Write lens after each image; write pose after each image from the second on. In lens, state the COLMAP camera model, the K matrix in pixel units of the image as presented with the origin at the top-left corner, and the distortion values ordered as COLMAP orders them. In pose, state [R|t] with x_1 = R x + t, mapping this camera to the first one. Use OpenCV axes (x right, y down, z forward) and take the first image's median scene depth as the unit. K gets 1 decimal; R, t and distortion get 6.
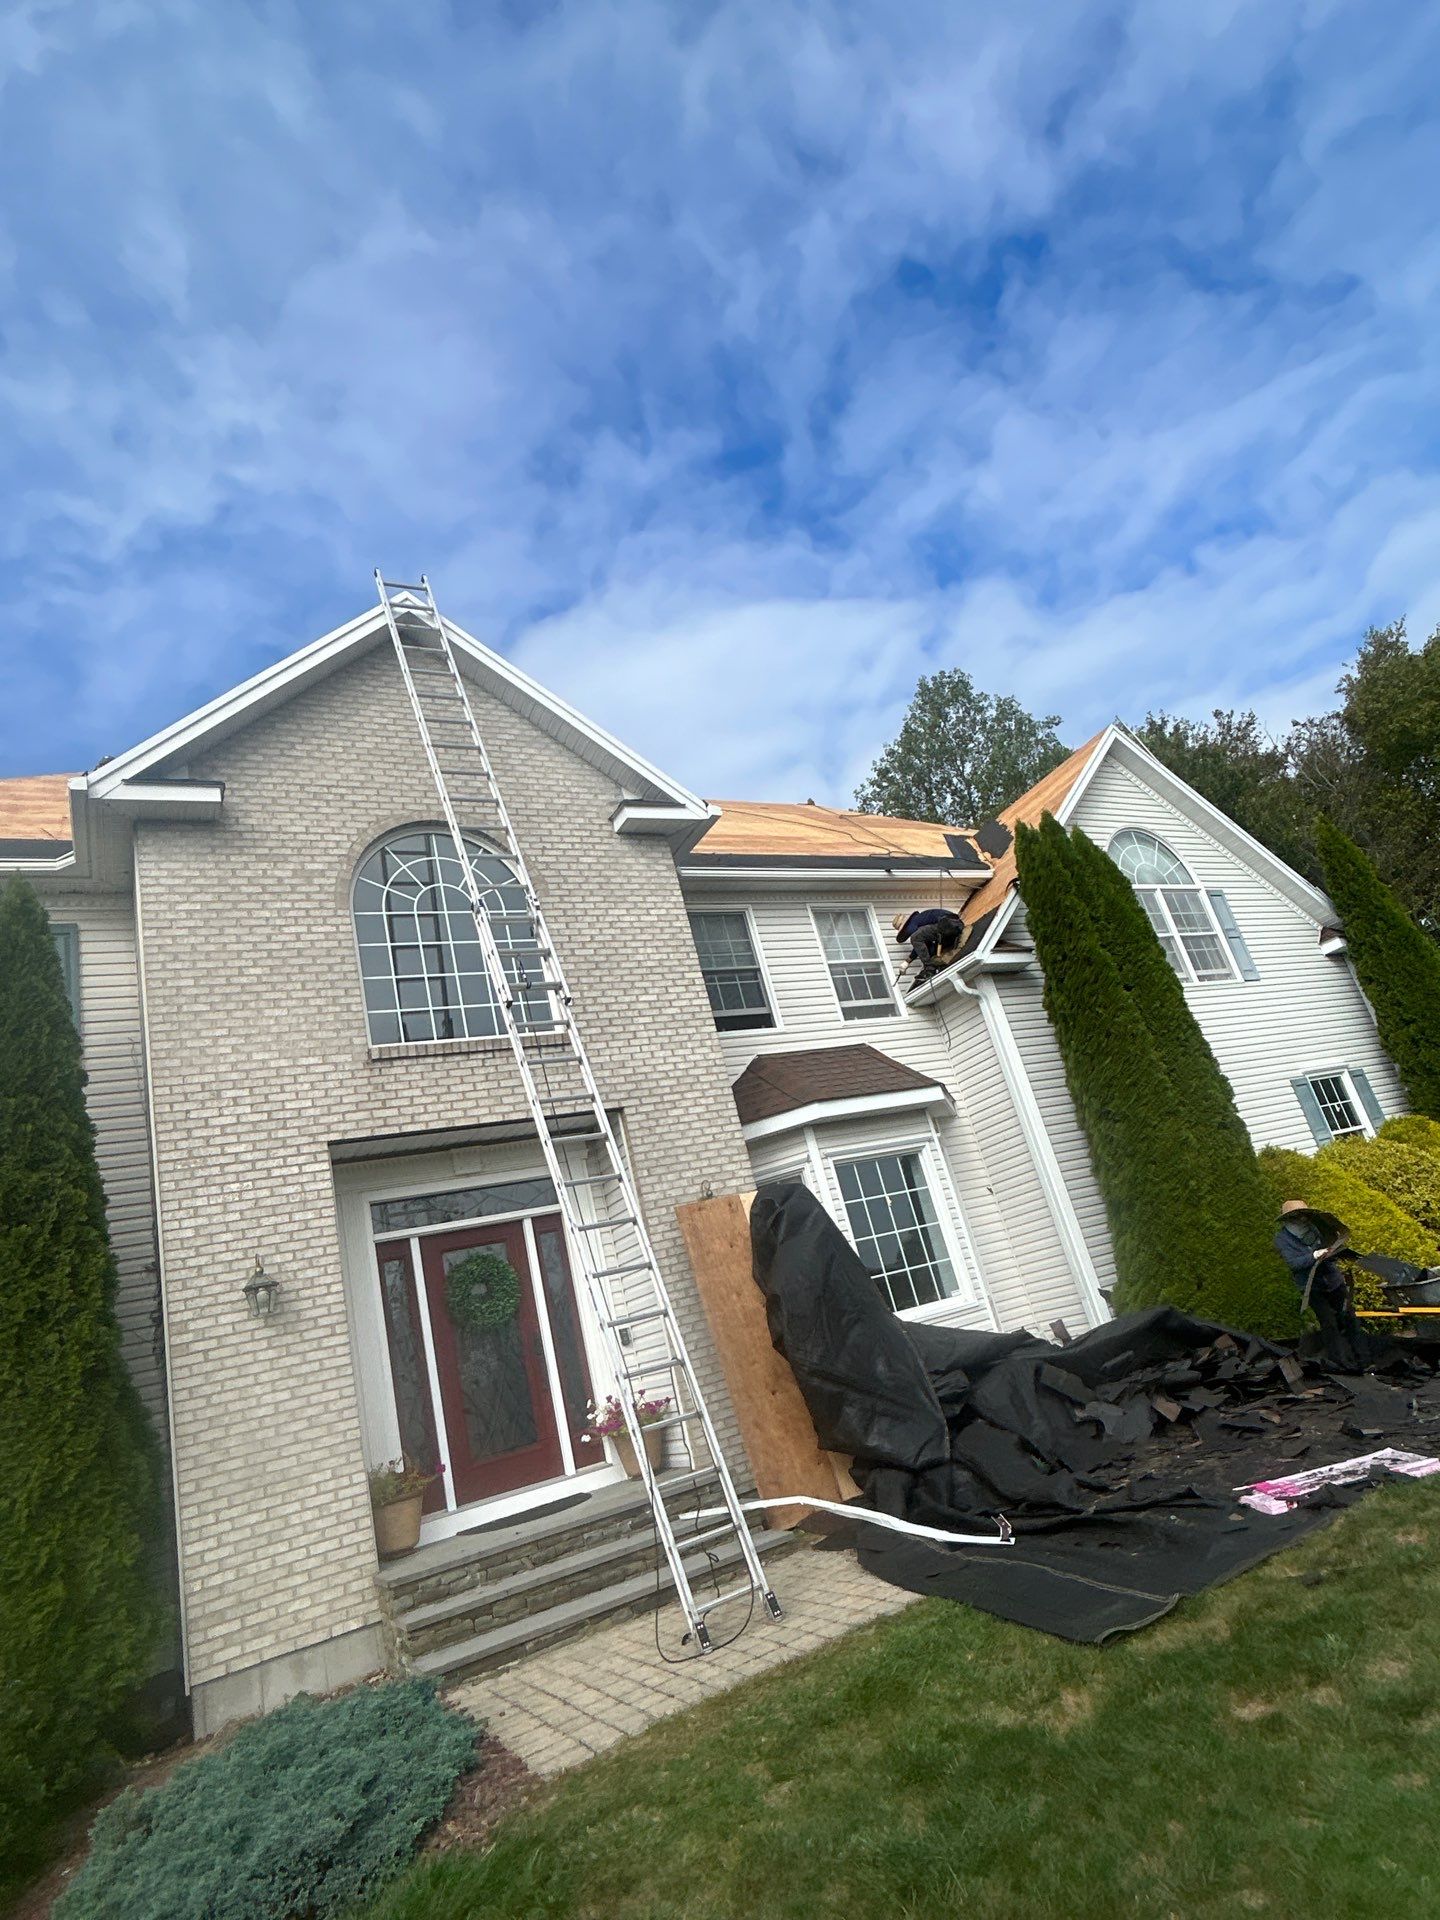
lens RADIAL K [[1041.0, 0, 720.0], [0, 1041.0, 960.0], [0, 0, 1]] dist [0.001815, -0.000160]
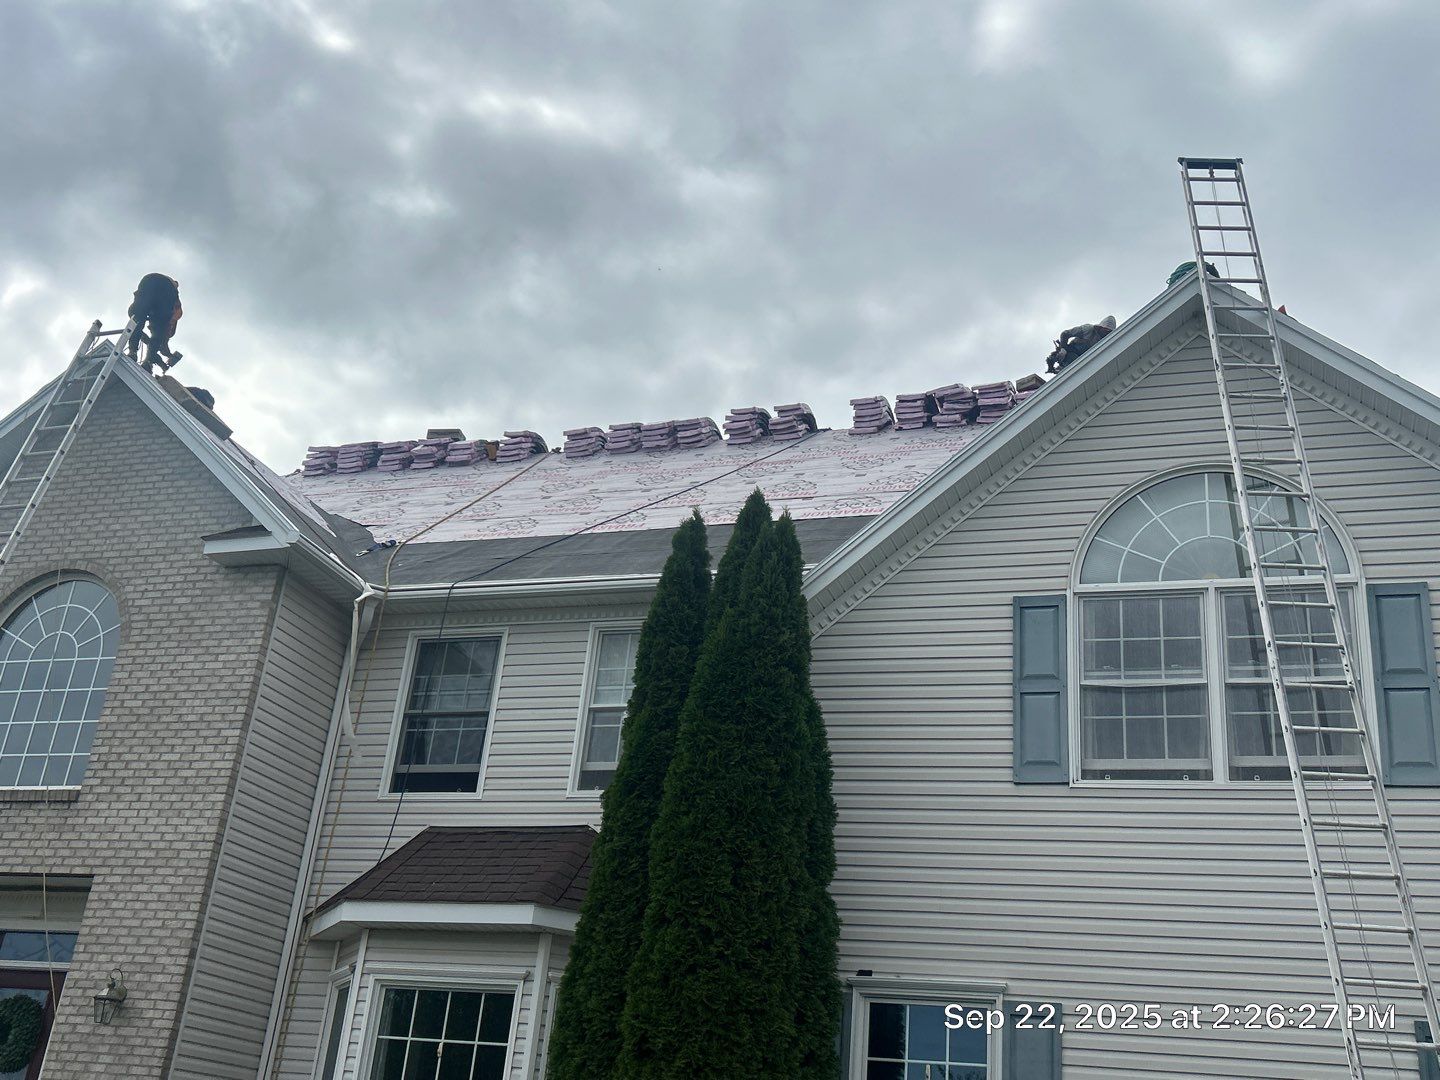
lens RADIAL K [[1474.2, 0, 745.4], [0, 1474.2, 535.6], [0, 0, 1]] dist [0.102720, -0.171946]
pose [[0.652186, -0.020018, -0.757795, 1.190943], [0.013995, 0.999799, -0.014366, -0.125106], [0.757930, -0.001236, 0.652335, 0.497183]]
